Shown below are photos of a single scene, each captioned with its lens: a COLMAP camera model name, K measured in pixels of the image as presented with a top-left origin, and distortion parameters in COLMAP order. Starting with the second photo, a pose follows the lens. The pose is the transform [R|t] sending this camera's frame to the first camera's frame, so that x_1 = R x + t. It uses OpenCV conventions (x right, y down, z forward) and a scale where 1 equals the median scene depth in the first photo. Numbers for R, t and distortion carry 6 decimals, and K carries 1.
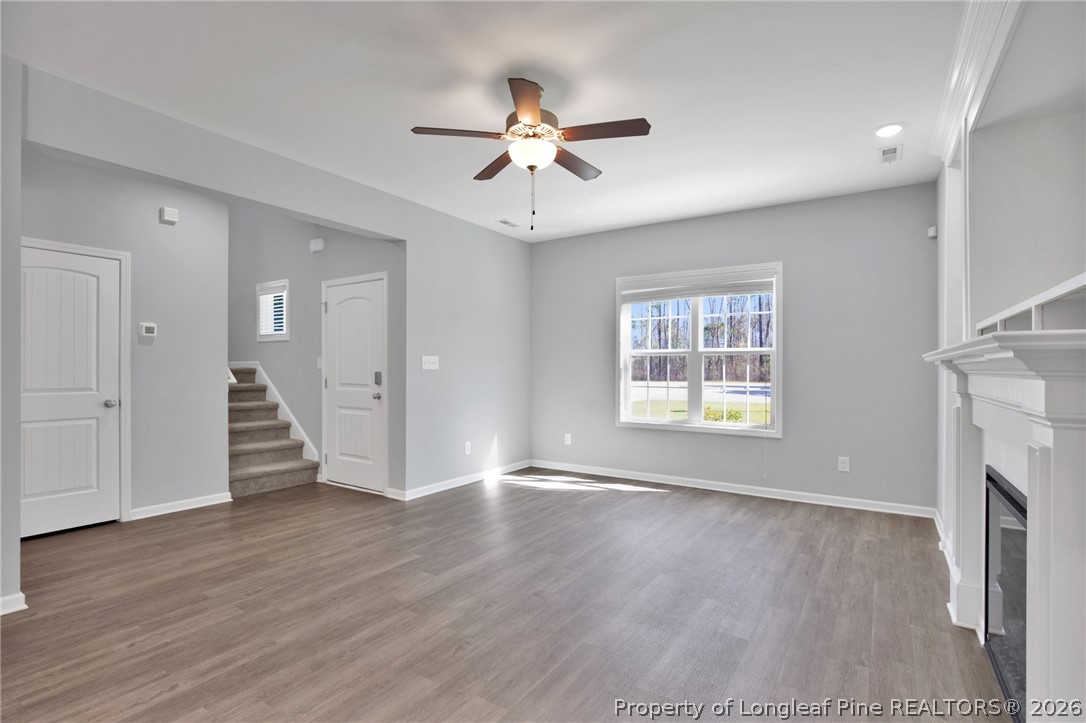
lens RADIAL K [[518.3, 0, 543.0], [0, 518.3, 361.5], [0, 0, 1]] dist [-0.010487, 0.000051]
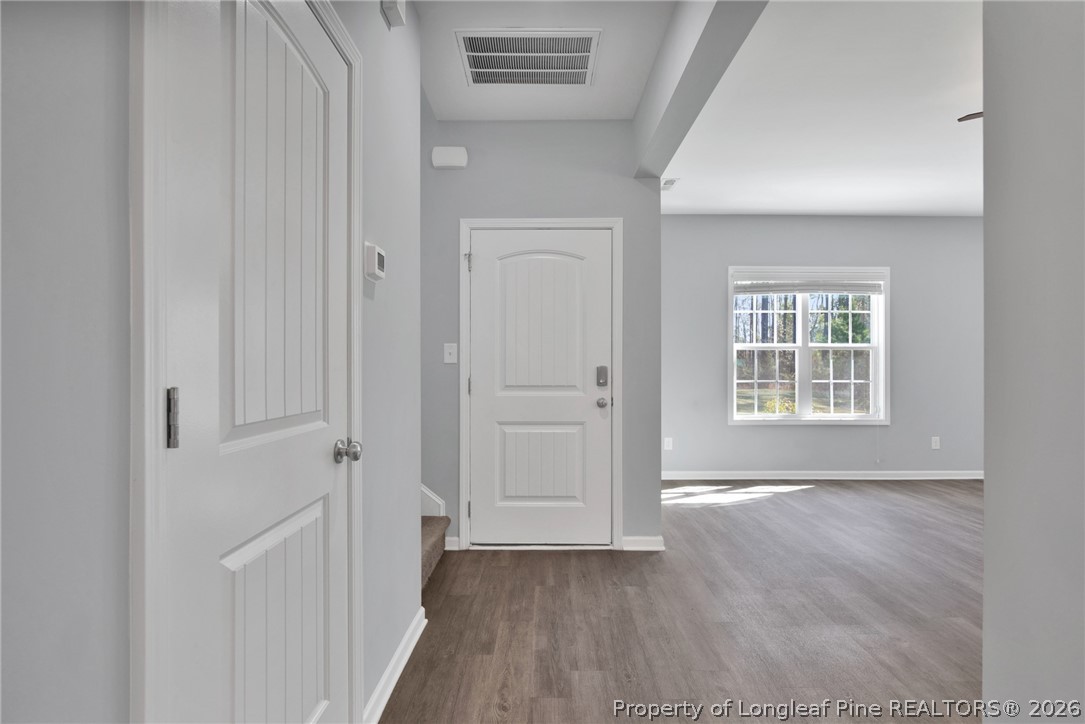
lens RADIAL K [[502.8, 0, 542.5], [0, 502.8, 362.0], [0, 0, 1]] dist [-0.014028, 0.000045]
pose [[0.834636, 0.002280, 0.550797, -0.718808], [-0.006824, 0.999957, 0.006202, 0.009727], [-0.550759, -0.008935, 0.834616, 0.486231]]
